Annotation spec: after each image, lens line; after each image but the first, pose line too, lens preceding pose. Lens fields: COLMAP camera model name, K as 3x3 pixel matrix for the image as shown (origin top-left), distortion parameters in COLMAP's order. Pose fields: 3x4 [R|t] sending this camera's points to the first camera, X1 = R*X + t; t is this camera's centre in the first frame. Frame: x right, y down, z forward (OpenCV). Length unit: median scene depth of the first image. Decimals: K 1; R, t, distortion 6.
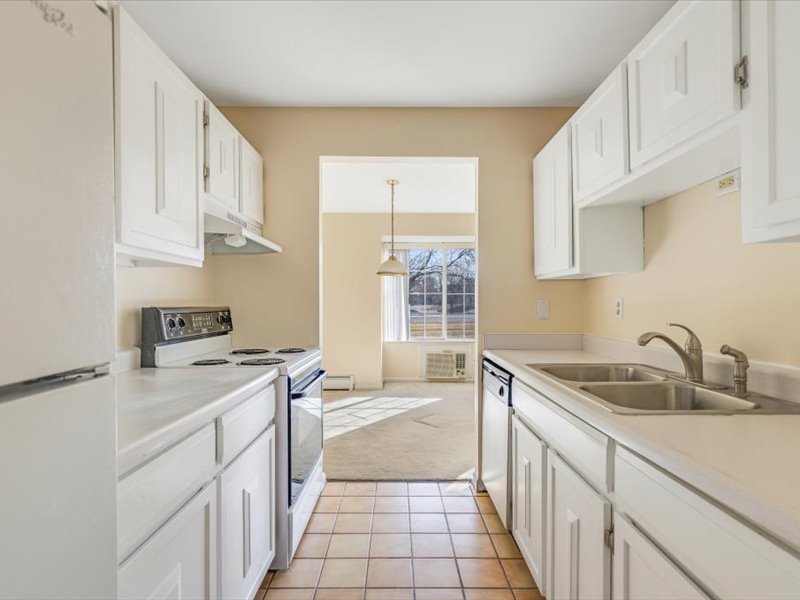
lens RADIAL K [[406.1, 0, 396.1], [0, 406.1, 303.0], [0, 0, 1]] dist [0.005274, 0.000985]
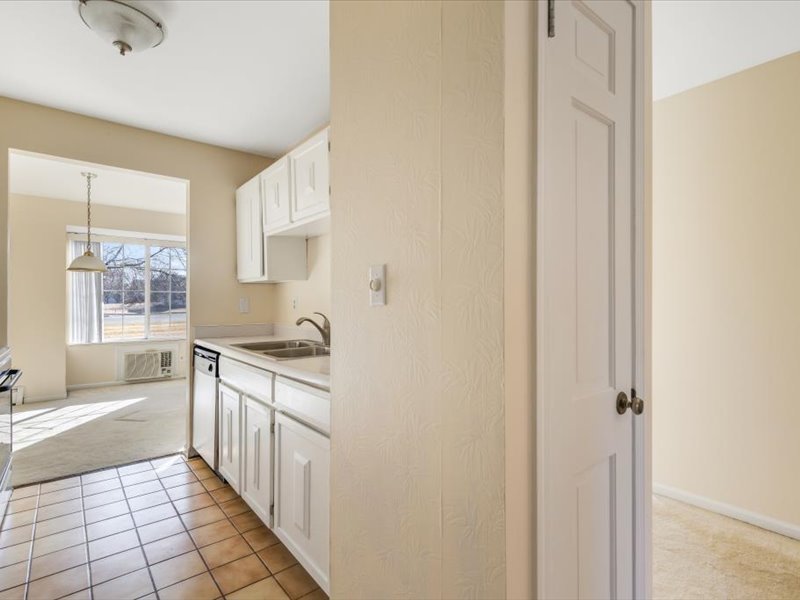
lens RADIAL K [[406.1, 0, 396.1], [0, 406.1, 303.0], [0, 0, 1]] dist [0.005274, 0.000985]
pose [[0.775420, -0.001758, 0.631444, -0.084603], [-0.000803, 0.999993, 0.003771, 0.001766], [-0.631445, -0.003431, 0.775413, -0.320147]]
